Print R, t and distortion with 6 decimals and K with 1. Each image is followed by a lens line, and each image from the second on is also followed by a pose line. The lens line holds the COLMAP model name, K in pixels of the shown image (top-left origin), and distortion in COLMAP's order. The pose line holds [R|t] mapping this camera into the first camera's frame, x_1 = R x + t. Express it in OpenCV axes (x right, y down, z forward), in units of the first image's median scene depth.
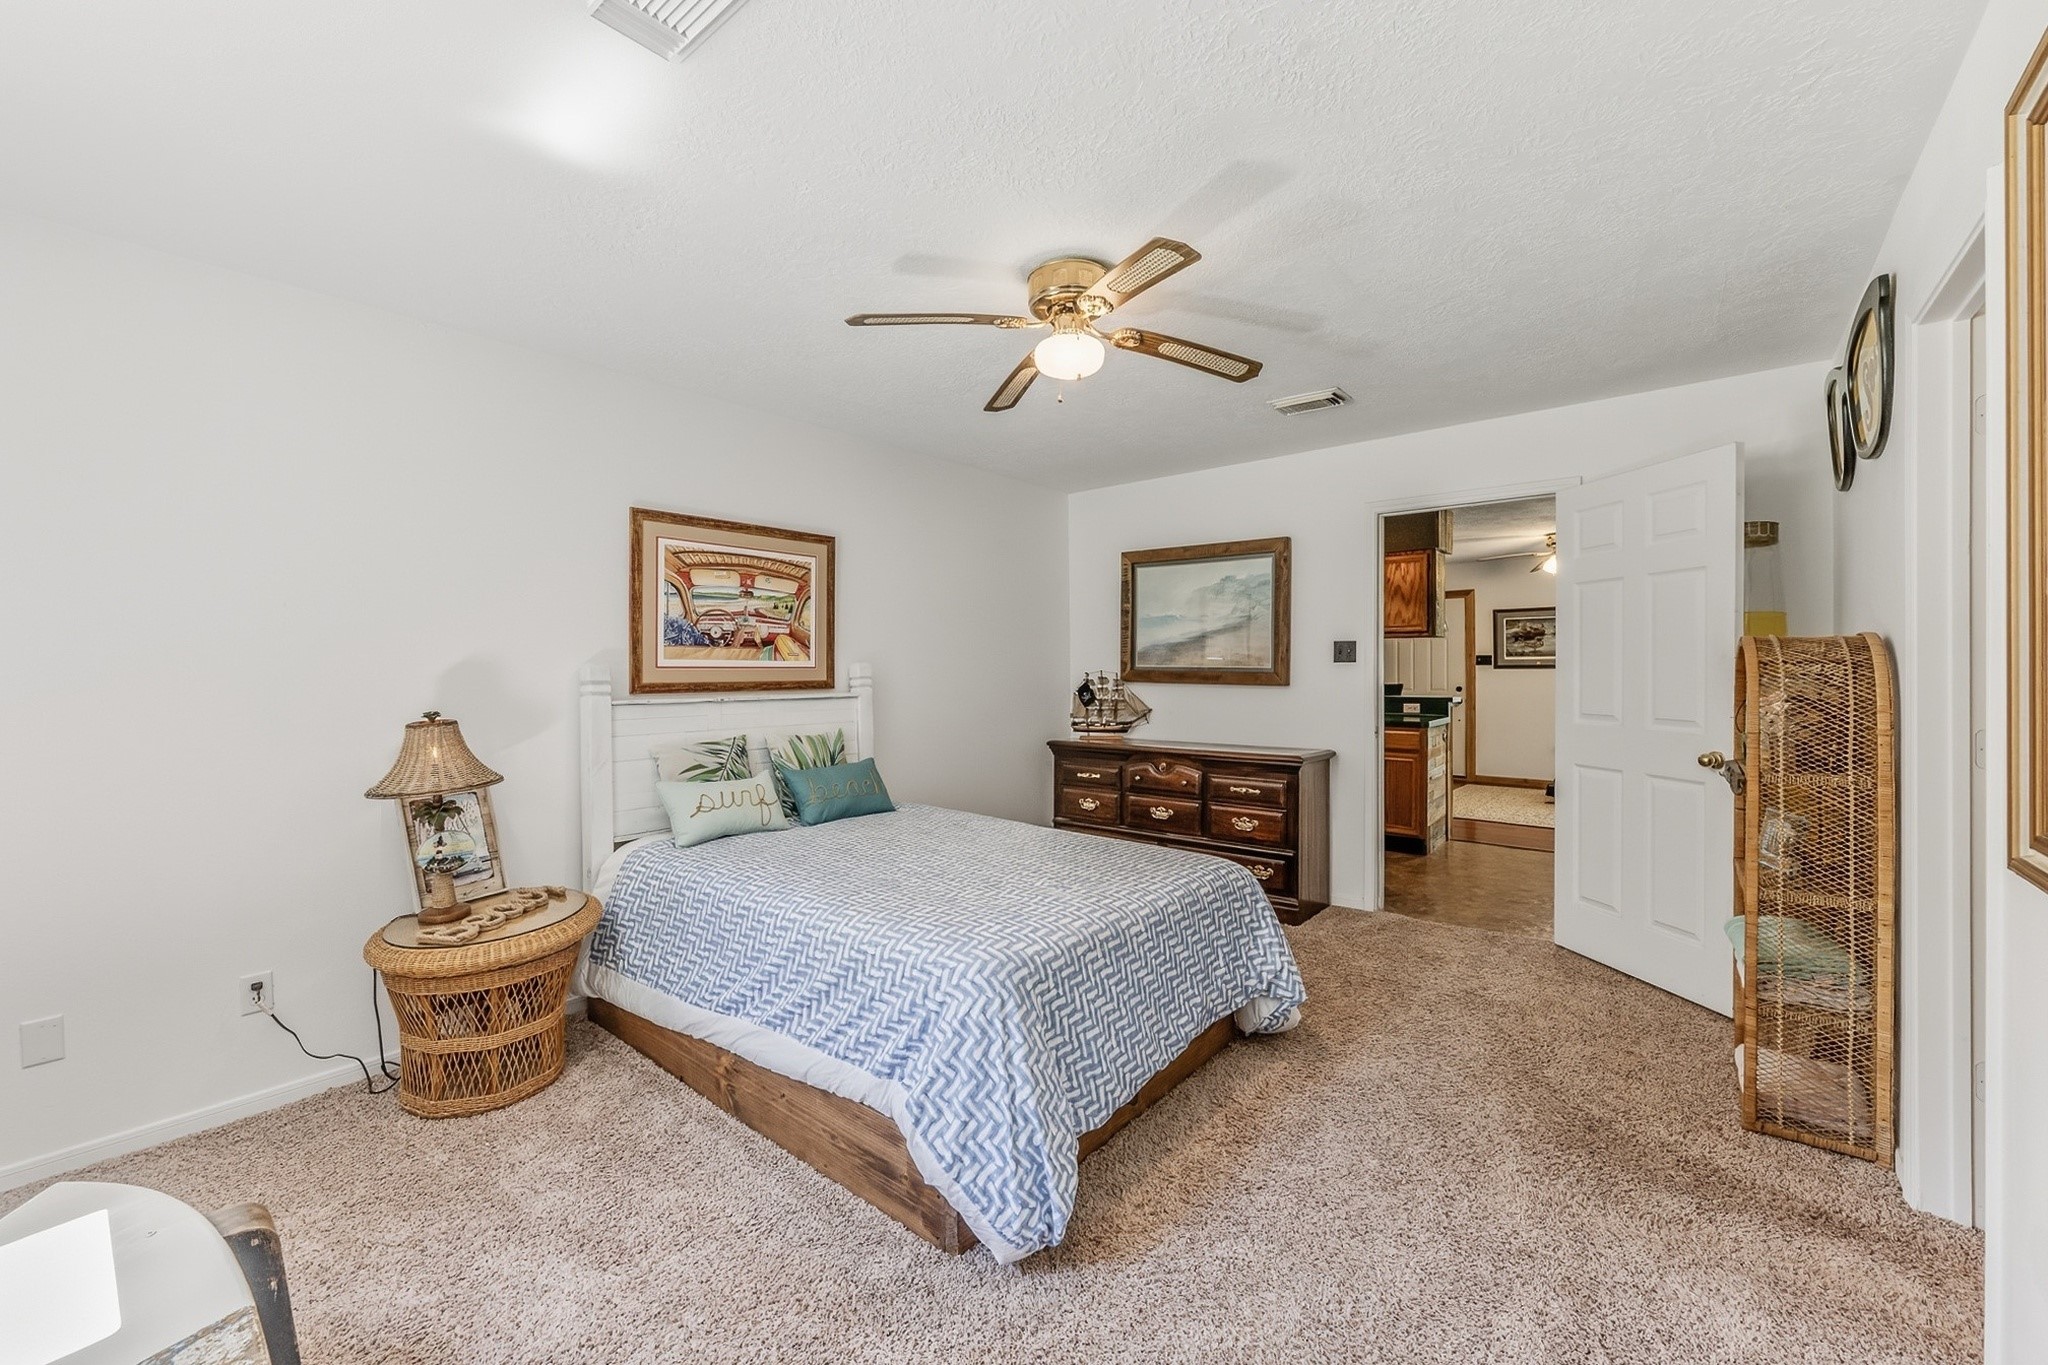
lens RADIAL K [[824.0, 0, 1024.7], [0, 824.0, 674.3], [0, 0, 1]] dist [-0.001883, -0.002355]
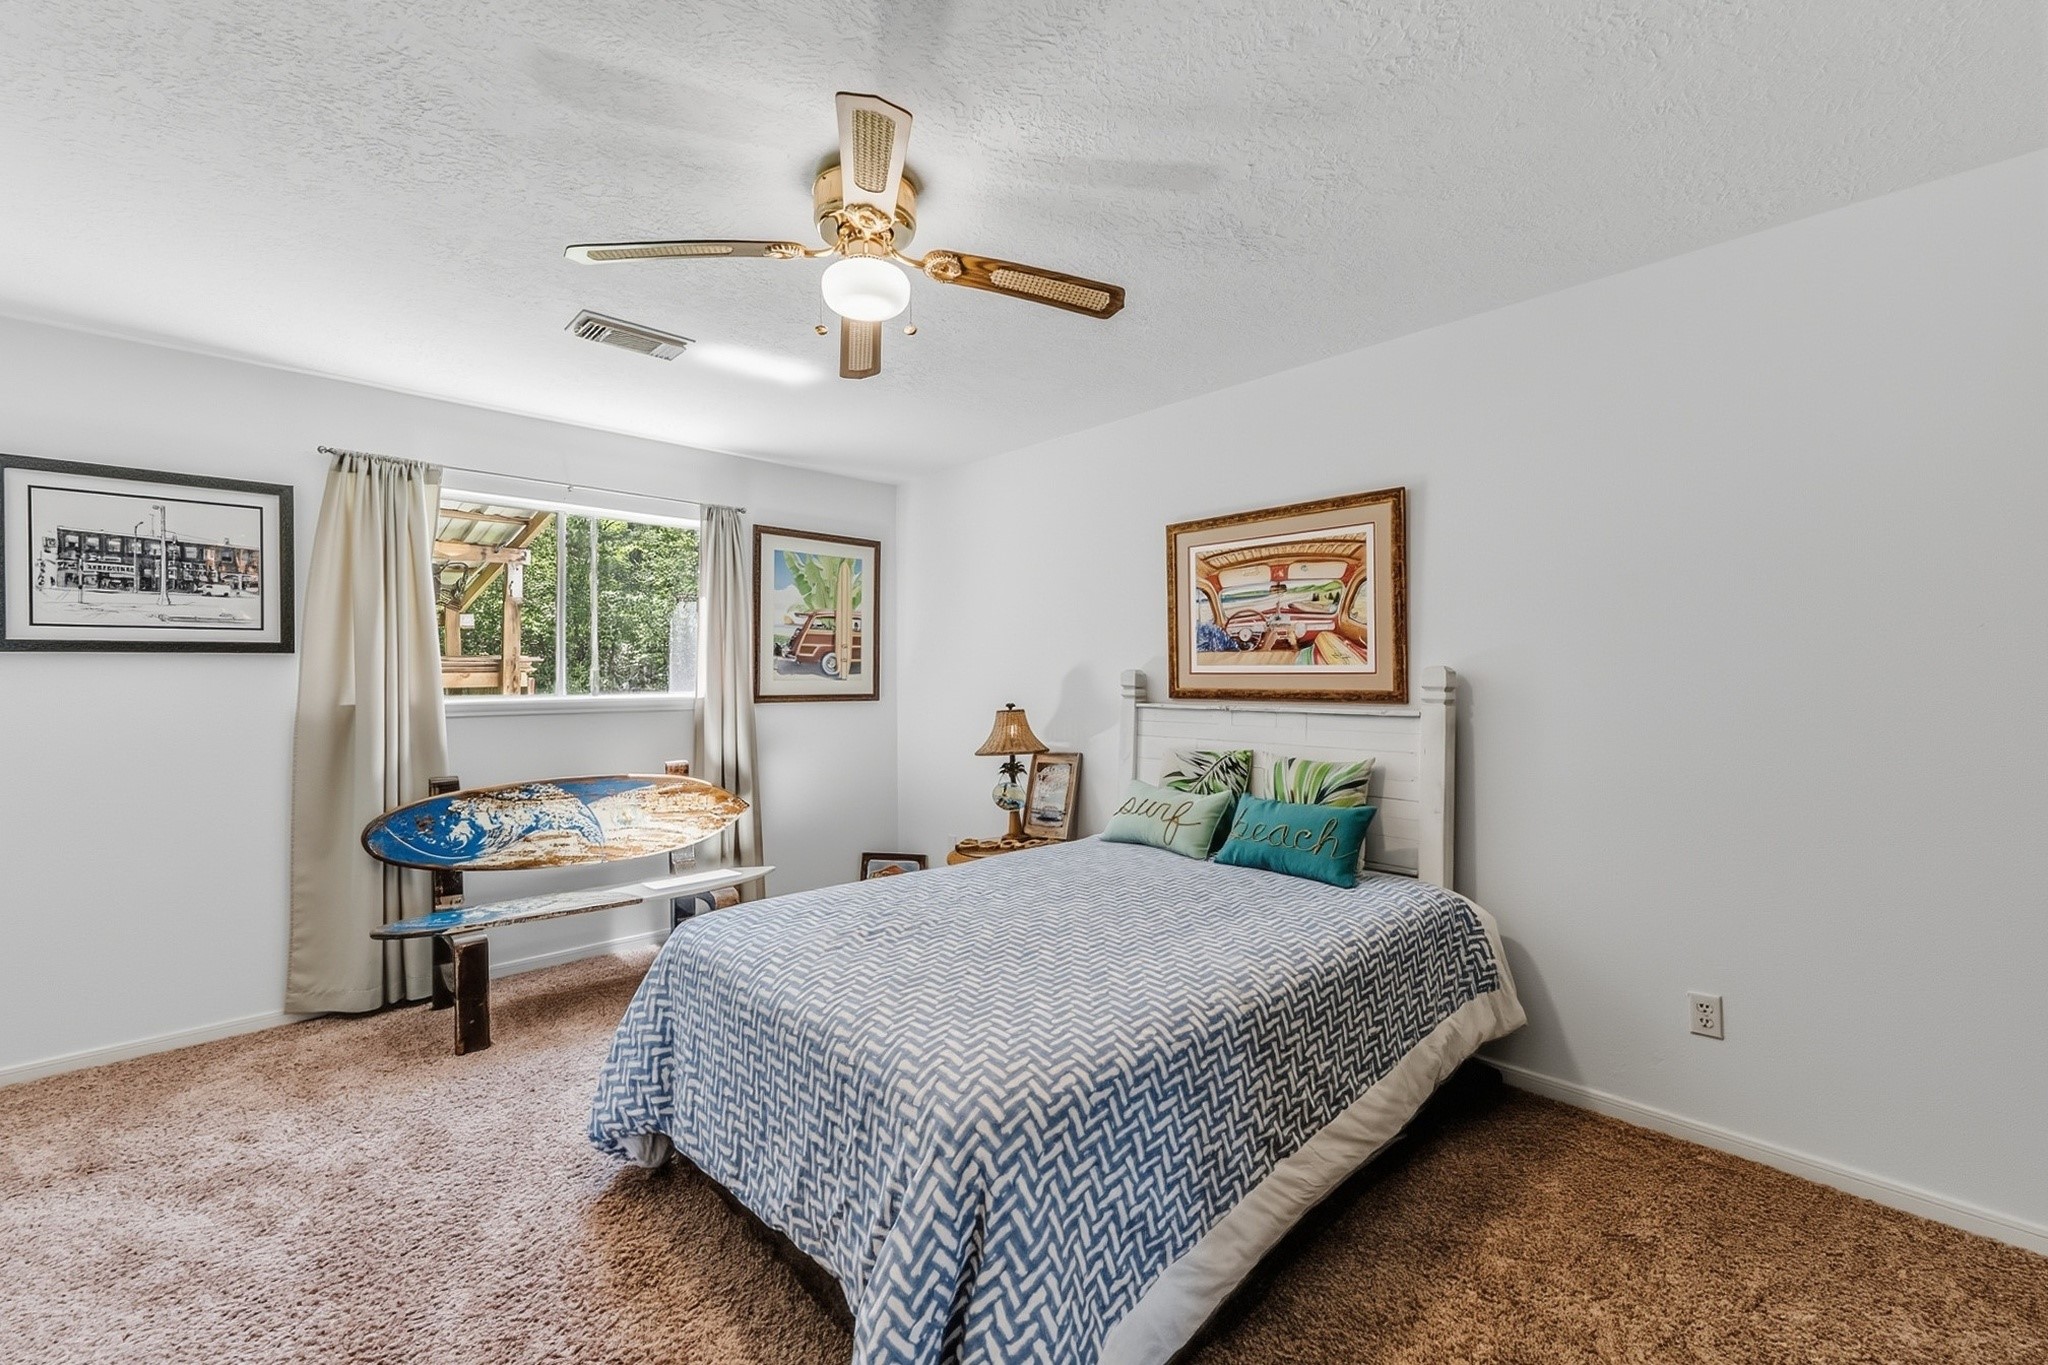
lens RADIAL K [[824.0, 0, 1011.1], [0, 824.0, 674.3], [0, 0, 1]] dist [-0.001883, -0.002355]
pose [[-0.124256, 0.007227, -0.992224, 0.558889], [-0.000686, 0.999973, 0.007370, -0.013658], [0.992250, 0.001597, -0.124247, 0.837264]]
